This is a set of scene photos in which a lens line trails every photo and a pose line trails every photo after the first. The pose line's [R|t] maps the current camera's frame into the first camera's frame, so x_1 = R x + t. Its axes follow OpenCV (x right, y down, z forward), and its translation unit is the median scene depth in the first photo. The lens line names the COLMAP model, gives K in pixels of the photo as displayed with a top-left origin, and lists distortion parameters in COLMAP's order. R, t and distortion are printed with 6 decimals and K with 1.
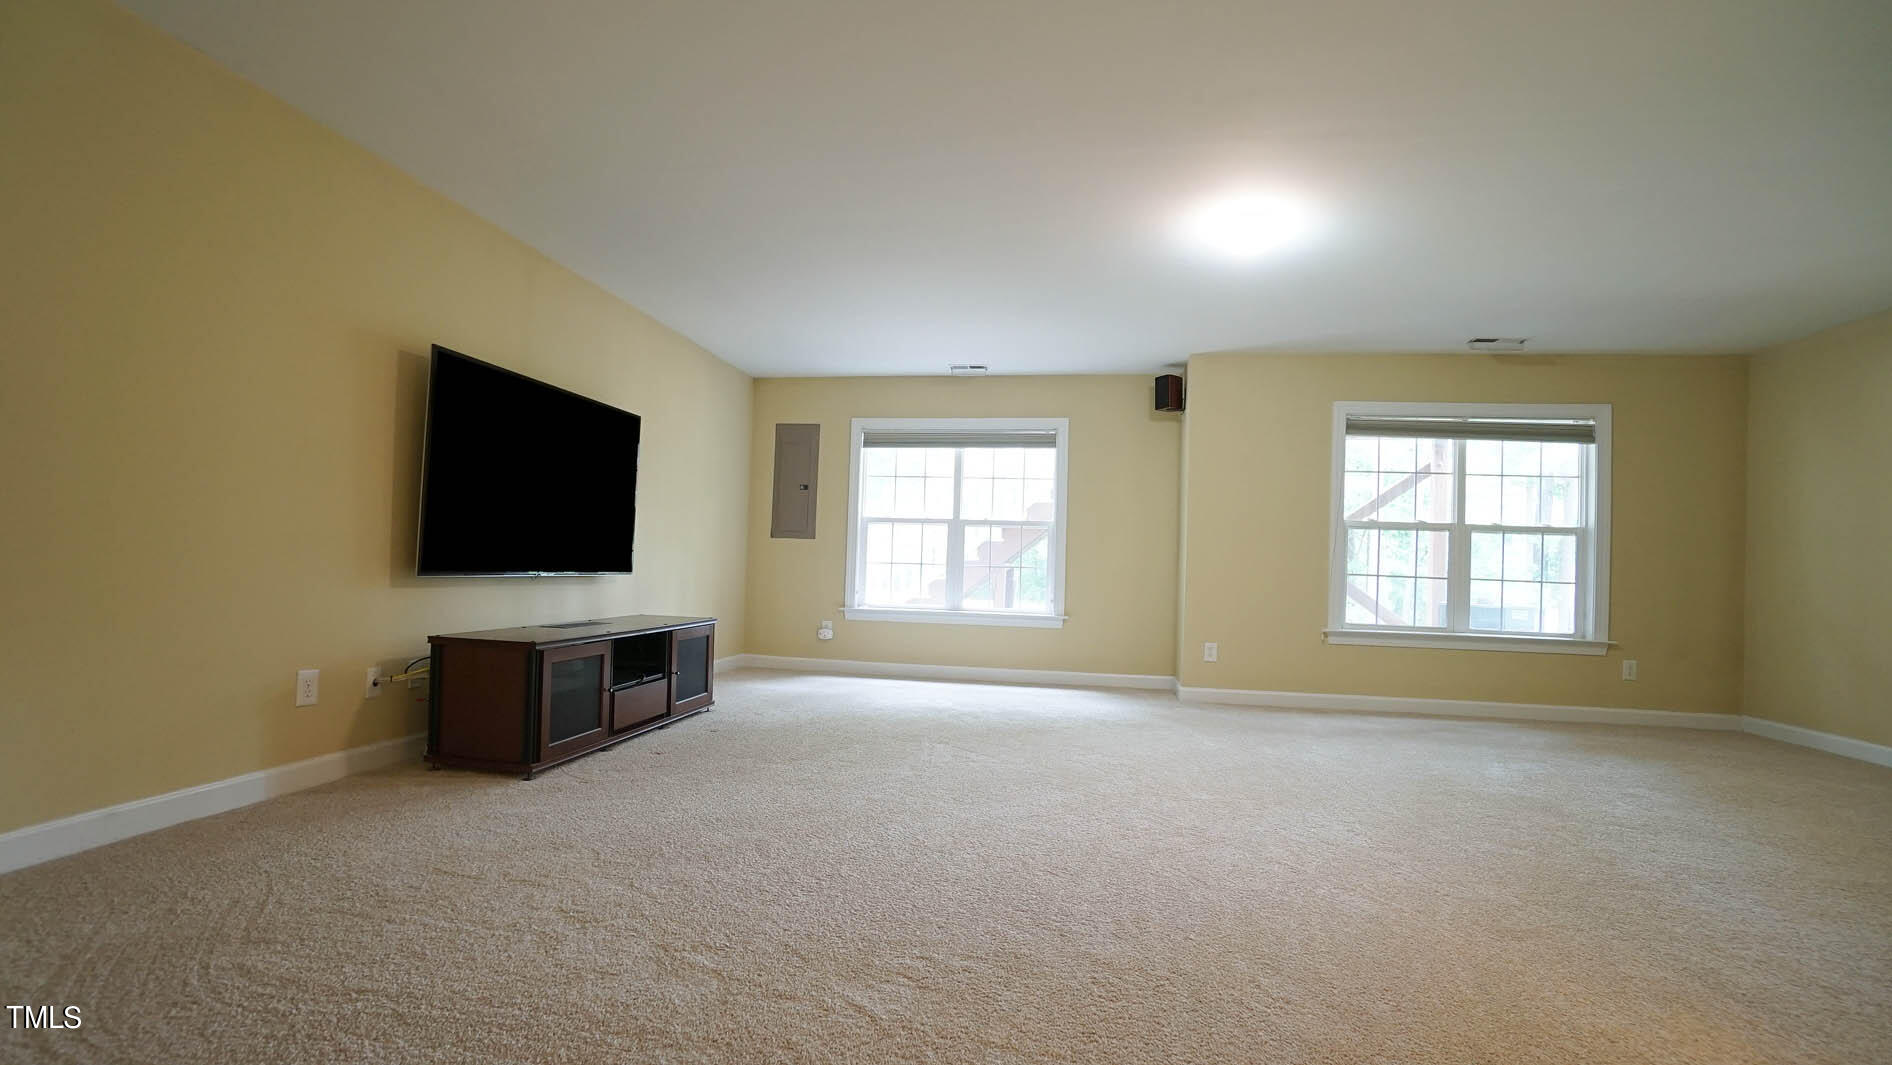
lens RADIAL K [[837.1, 0, 935.7], [0, 837.1, 540.2], [0, 0, 1]] dist [-0.036343, 0.000916]
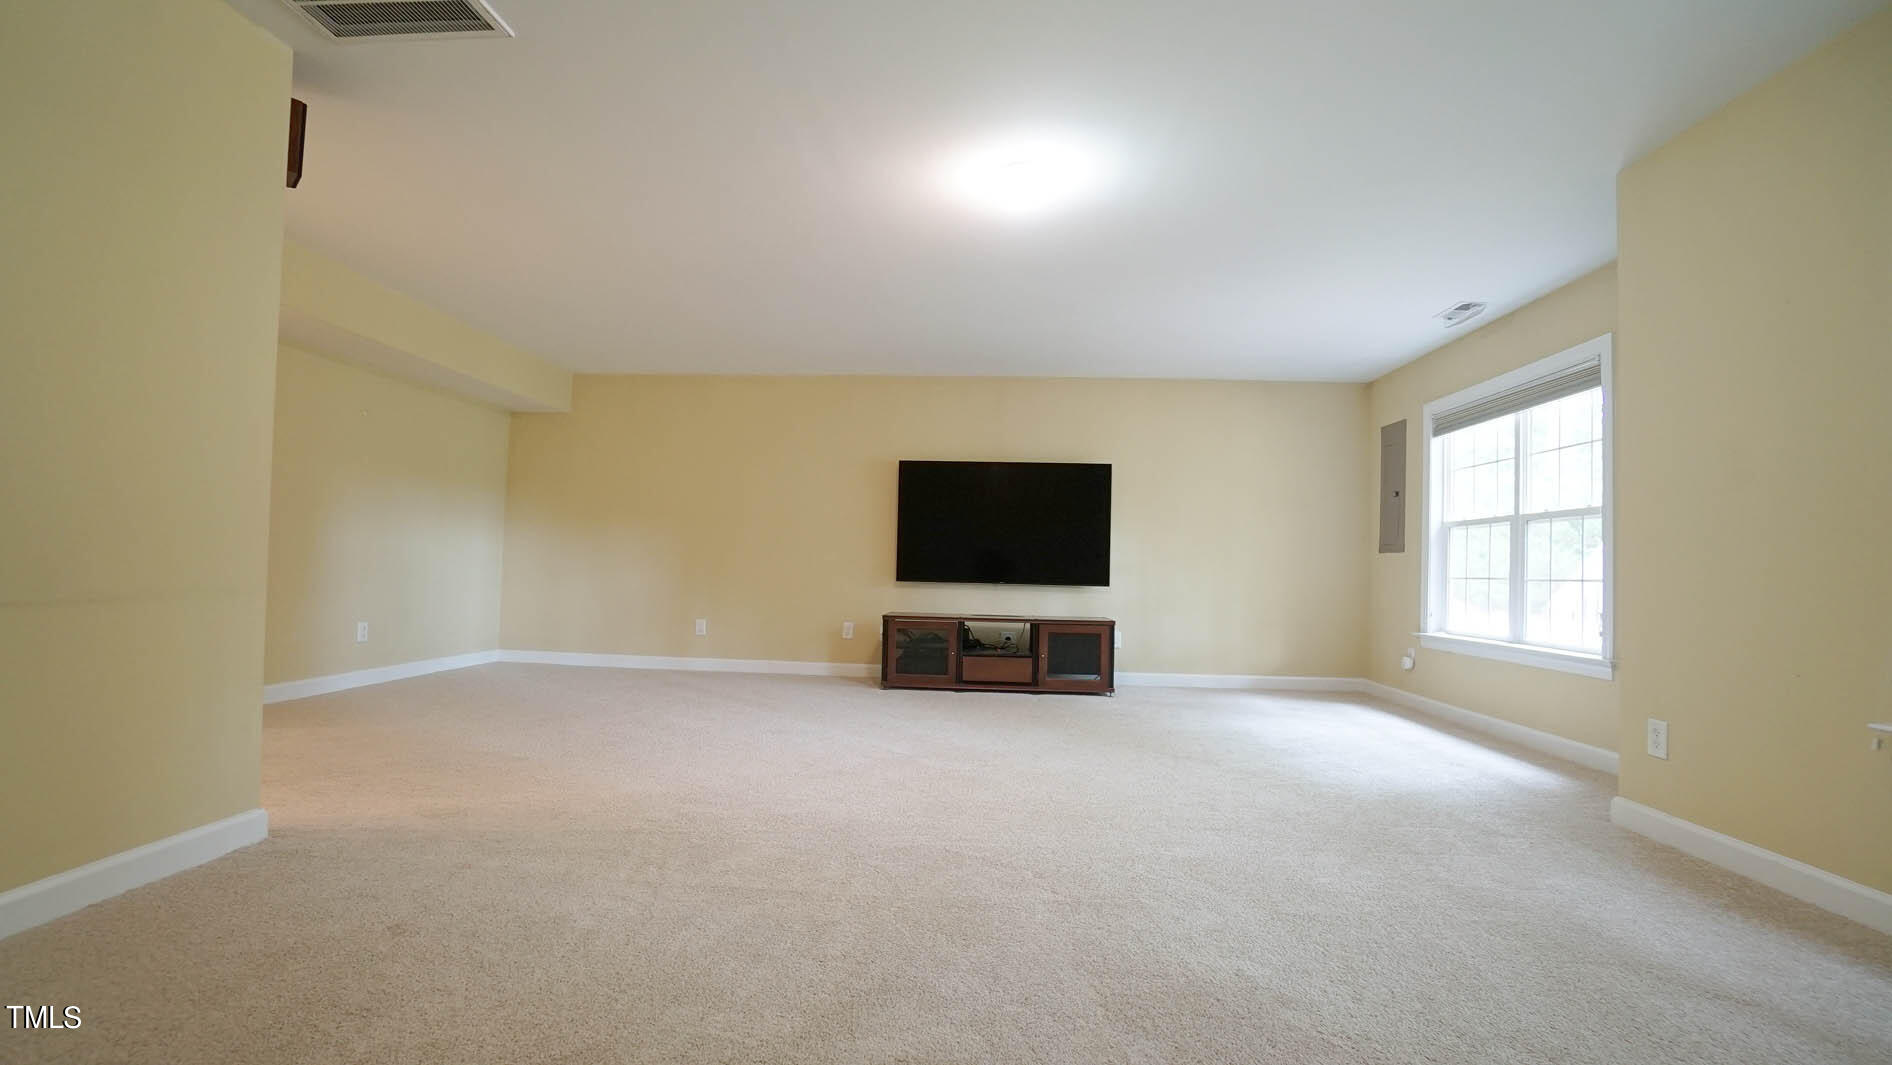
lens RADIAL K [[837.1, 0, 935.7], [0, 837.1, 540.2], [0, 0, 1]] dist [-0.036343, 0.000916]
pose [[0.105268, -0.062469, -0.992480, 0.662531], [0.010654, 0.998039, -0.061689, 0.034315], [0.994387, -0.004080, 0.105727, 0.437978]]
